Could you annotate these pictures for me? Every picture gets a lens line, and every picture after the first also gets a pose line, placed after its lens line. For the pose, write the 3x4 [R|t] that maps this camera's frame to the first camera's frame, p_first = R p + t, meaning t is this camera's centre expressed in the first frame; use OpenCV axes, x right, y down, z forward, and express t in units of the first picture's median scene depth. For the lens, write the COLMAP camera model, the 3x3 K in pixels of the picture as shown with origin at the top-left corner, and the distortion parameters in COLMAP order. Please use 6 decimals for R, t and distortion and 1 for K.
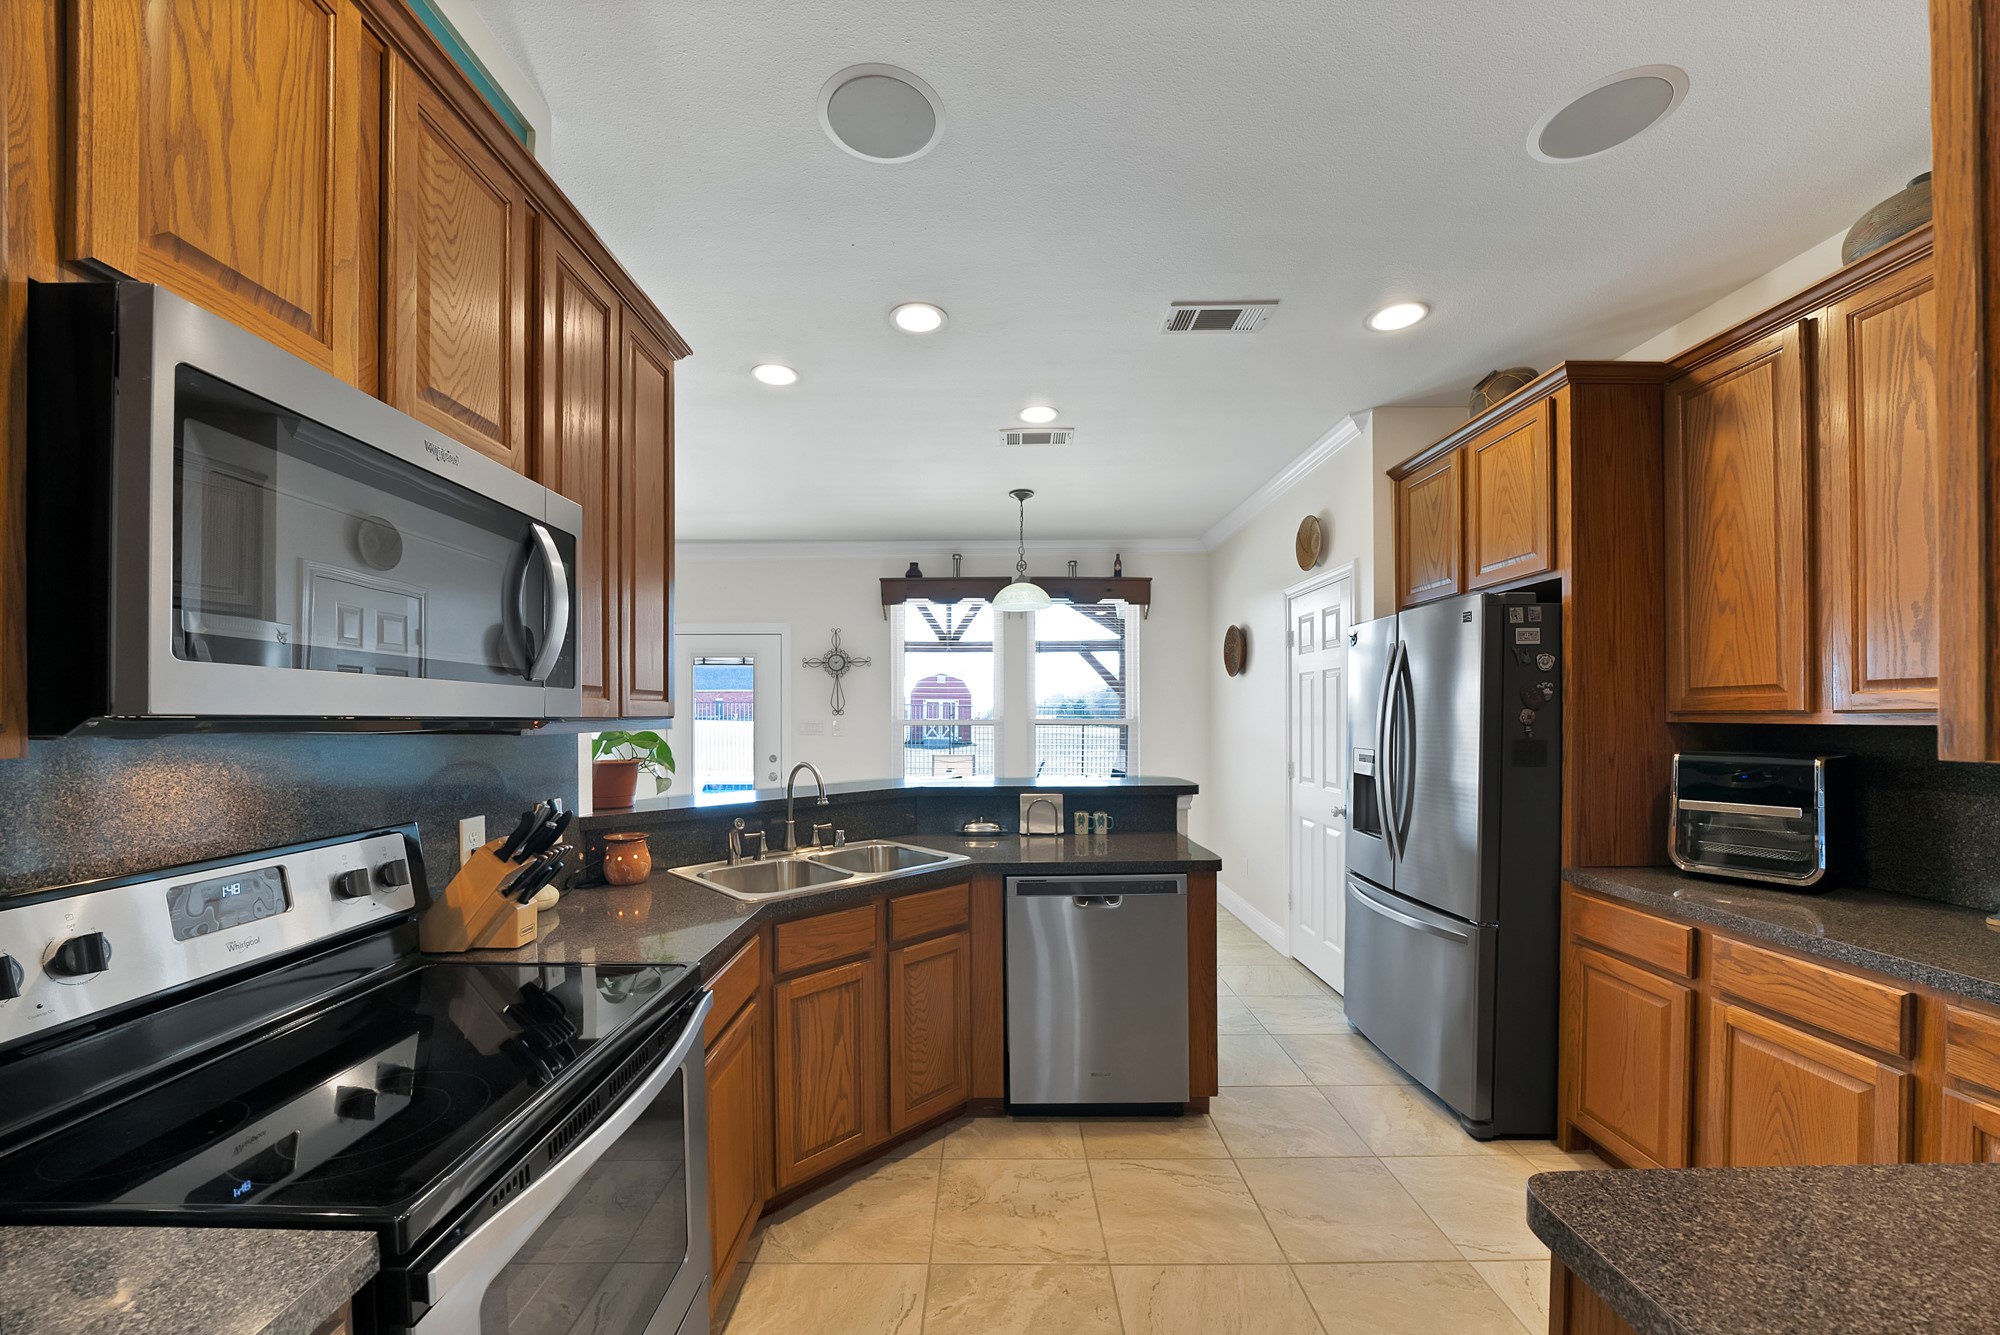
lens RADIAL K [[720.4, 0, 977.4], [0, 720.4, 717.7], [0, 0, 1]] dist [-0.017536, 0.000287]
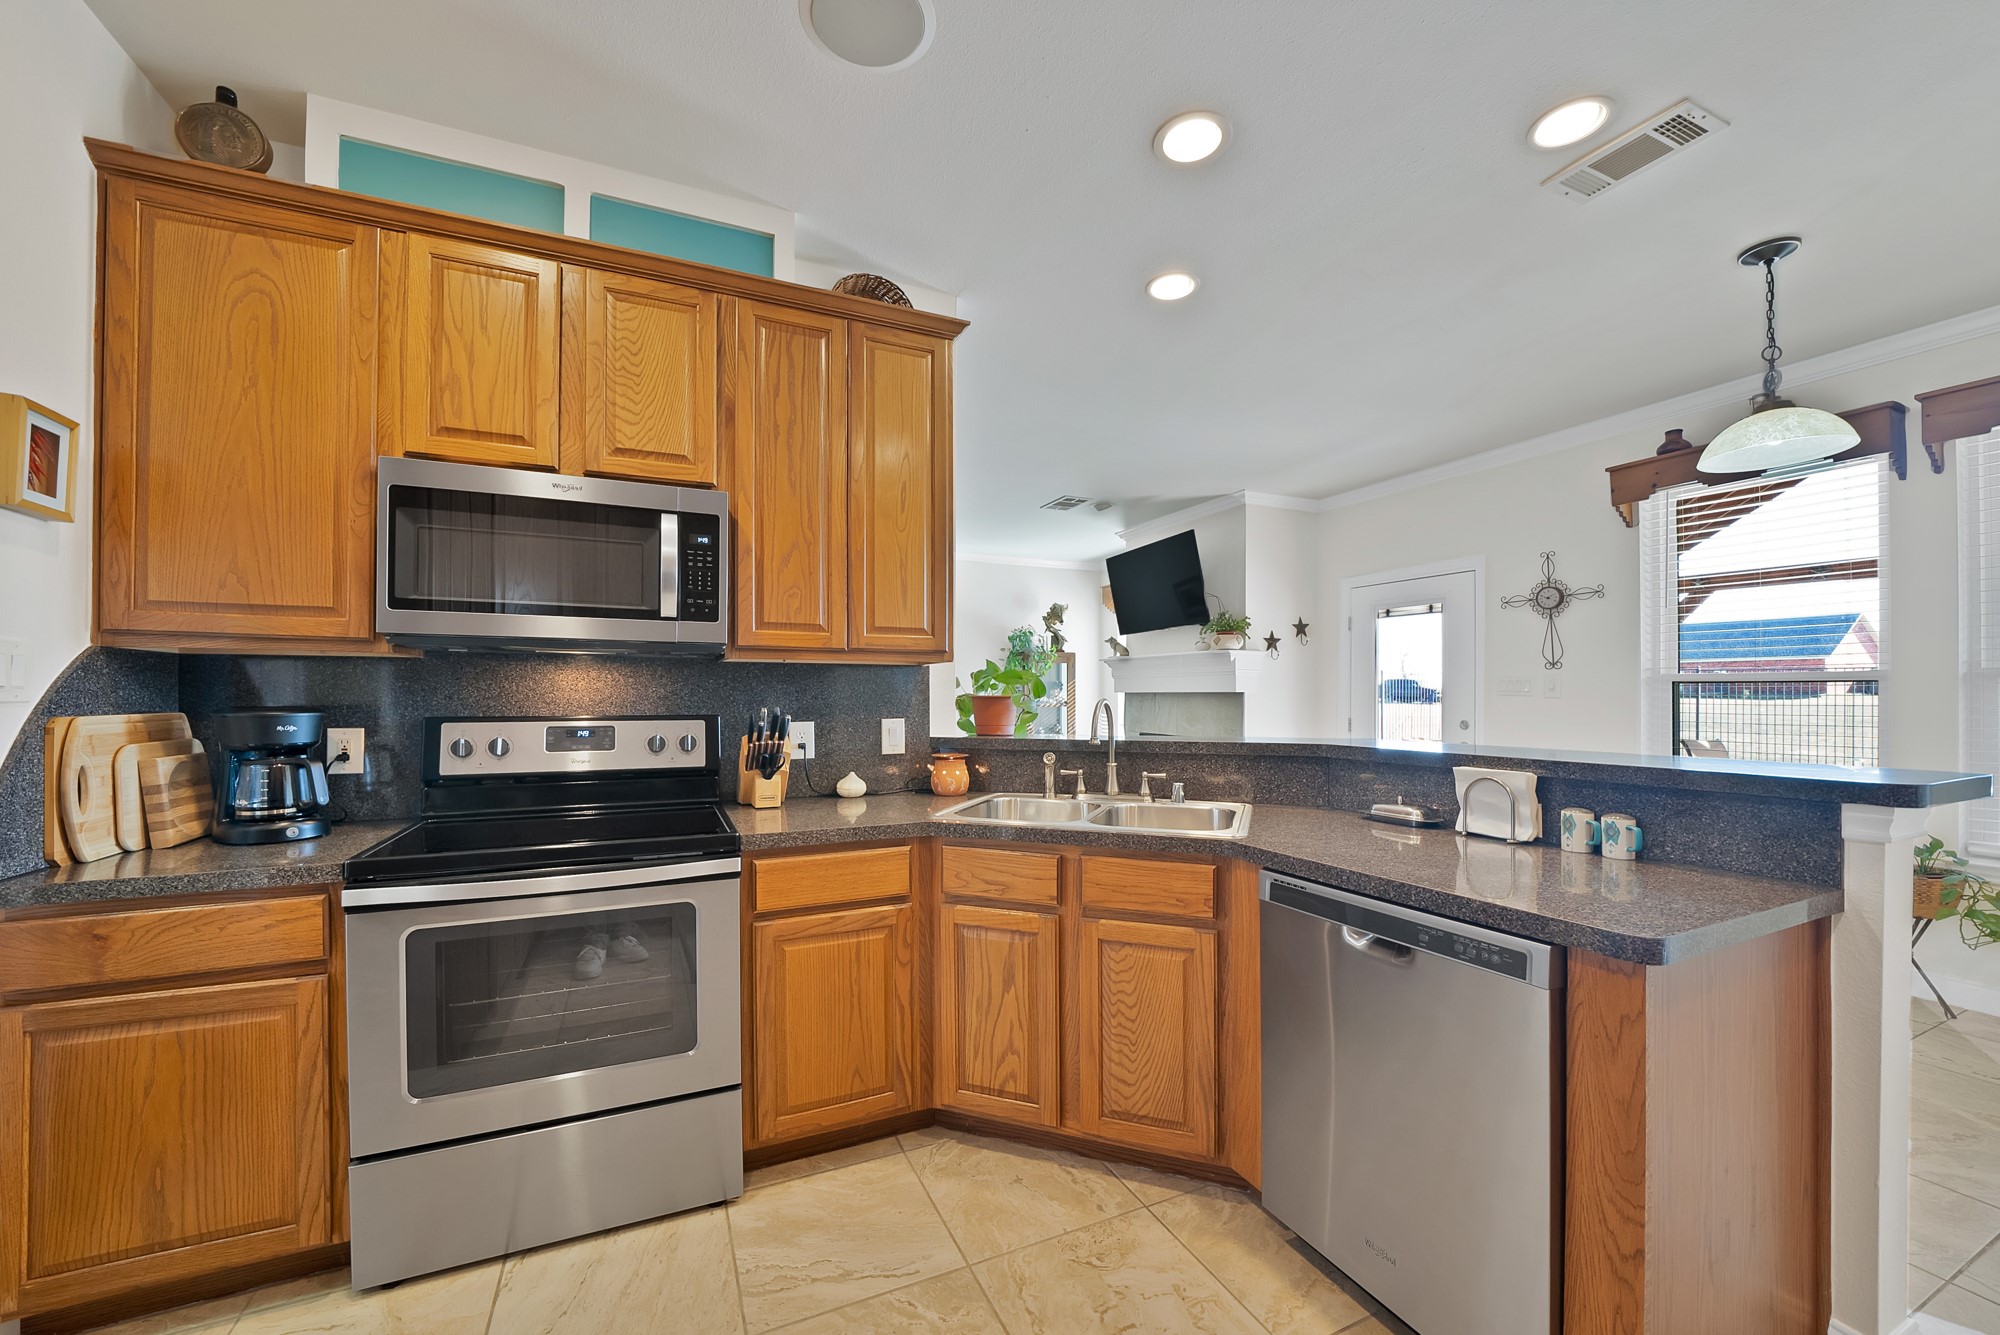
lens RADIAL K [[720.4, 0, 1007.0], [0, 720.4, 685.3], [0, 0, 1]] dist [-0.017536, 0.000287]
pose [[0.462572, -0.007220, -0.886552, 0.486236], [-0.000340, 0.999965, -0.008321, 0.048016], [0.886582, 0.004151, 0.462553, 0.430705]]
